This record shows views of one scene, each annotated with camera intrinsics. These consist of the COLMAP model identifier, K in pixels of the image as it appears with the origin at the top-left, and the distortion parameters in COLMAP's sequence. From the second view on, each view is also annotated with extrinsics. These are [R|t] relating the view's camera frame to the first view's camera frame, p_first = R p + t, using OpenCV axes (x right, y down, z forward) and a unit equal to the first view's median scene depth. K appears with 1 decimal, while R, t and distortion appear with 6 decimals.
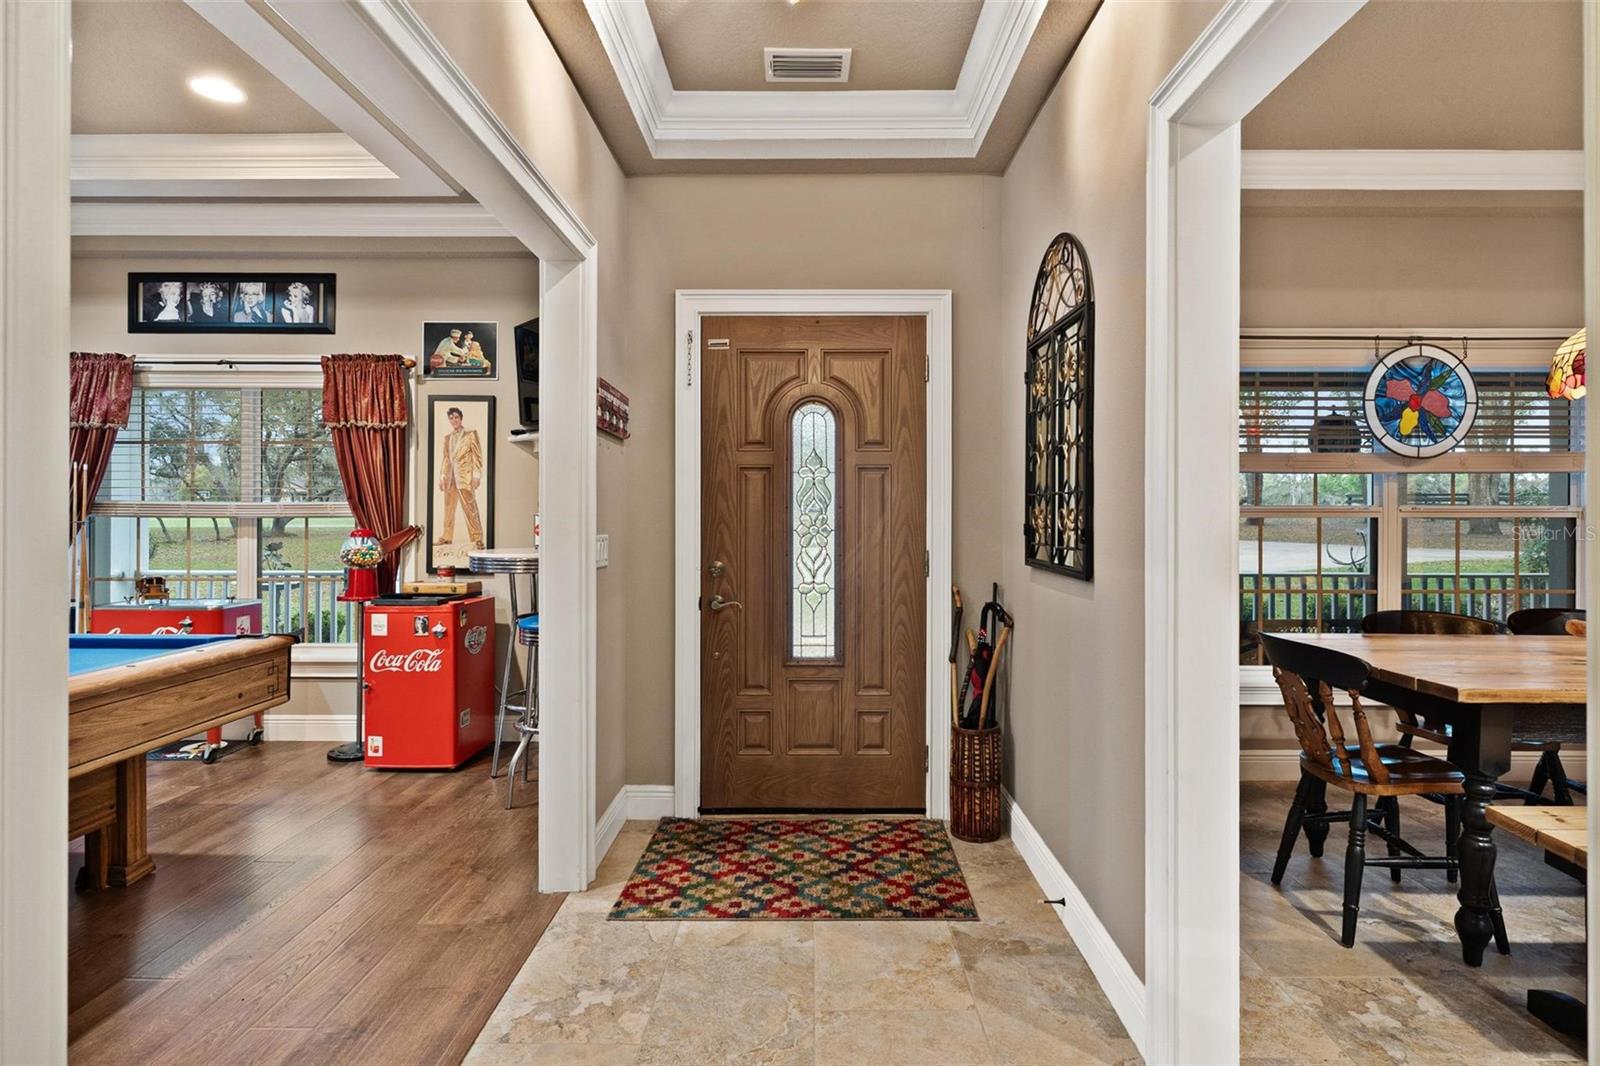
lens RADIAL K [[779.4, 0, 798.8], [0, 779.4, 513.9], [0, 0, 1]] dist [-0.000479, -0.001005]
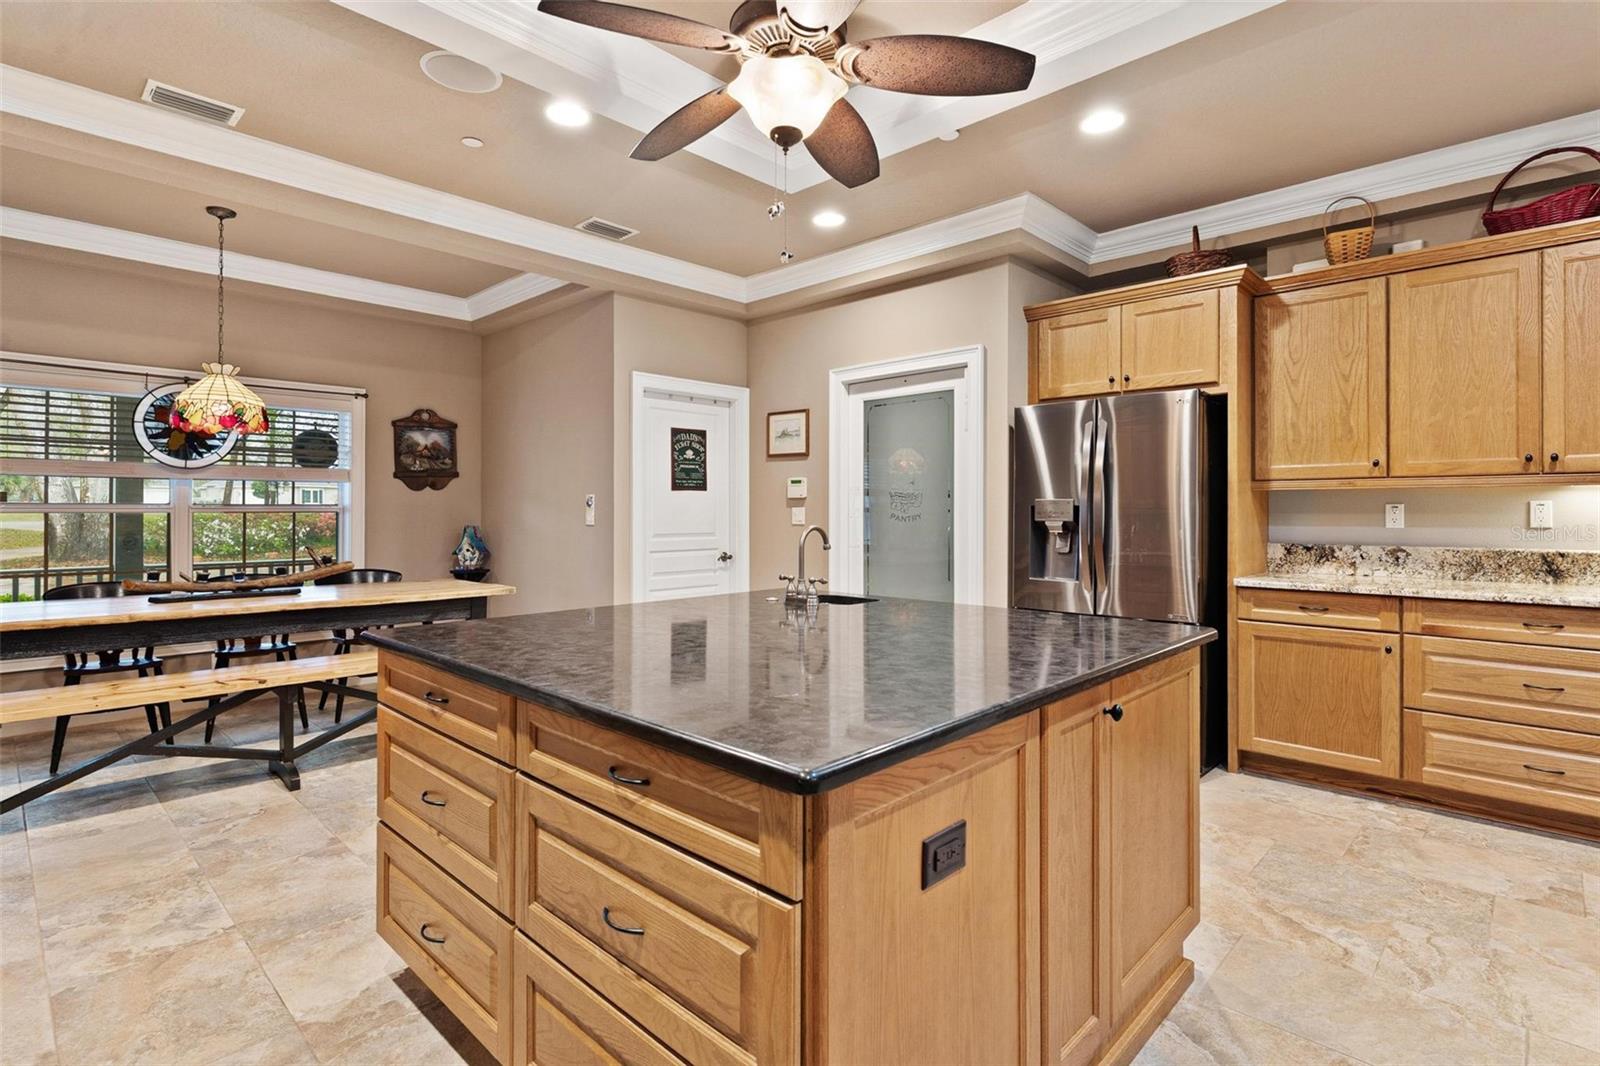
lens RADIAL K [[783.4, 0, 797.1], [0, 783.4, 510.2], [0, 0, 1]] dist [0.001429, -0.000130]
pose [[0.685182, 0.001772, 0.728369, 0.531755], [0.000305, 0.999996, -0.002720, 0.006470], [-0.728372, 0.002086, 0.685179, -0.705241]]
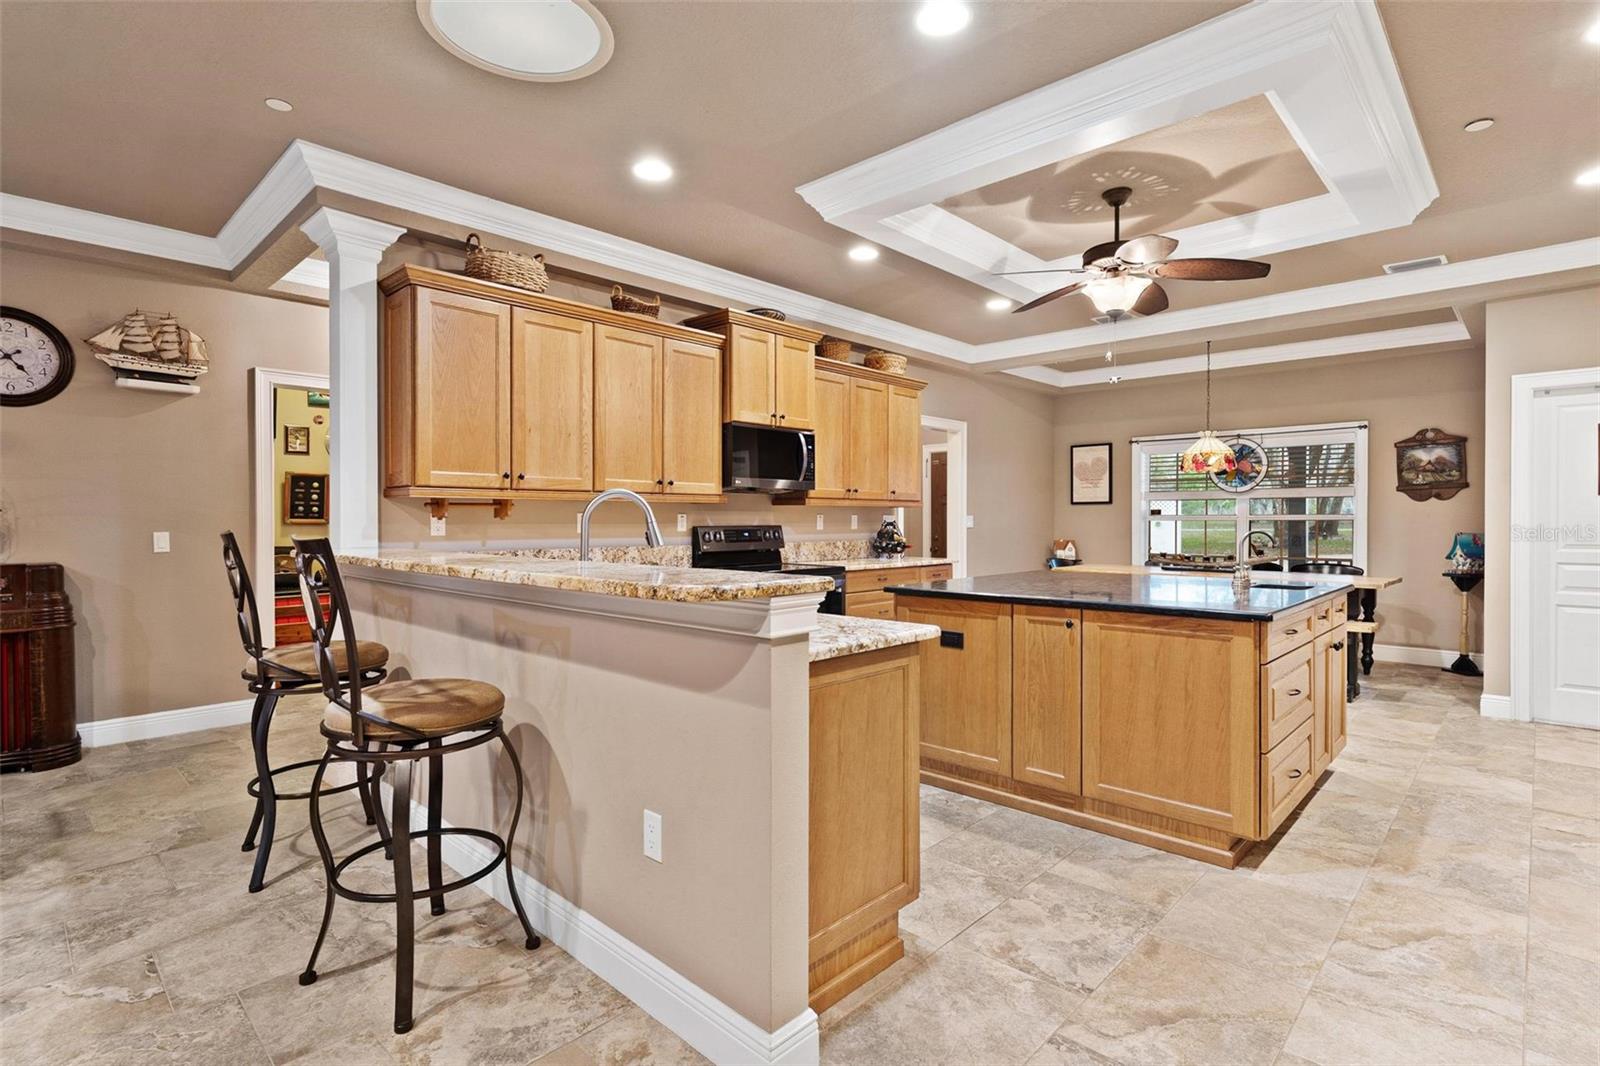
lens RADIAL K [[771.2, 0, 796.4], [0, 771.2, 529.2], [0, 0, 1]] dist [0.001756, 0.000518]
pose [[0.728901, 0.008133, -0.684570, 1.365718], [-0.000376, 0.999934, 0.011478, 0.007028], [0.684619, -0.008109, 0.728856, -1.373691]]
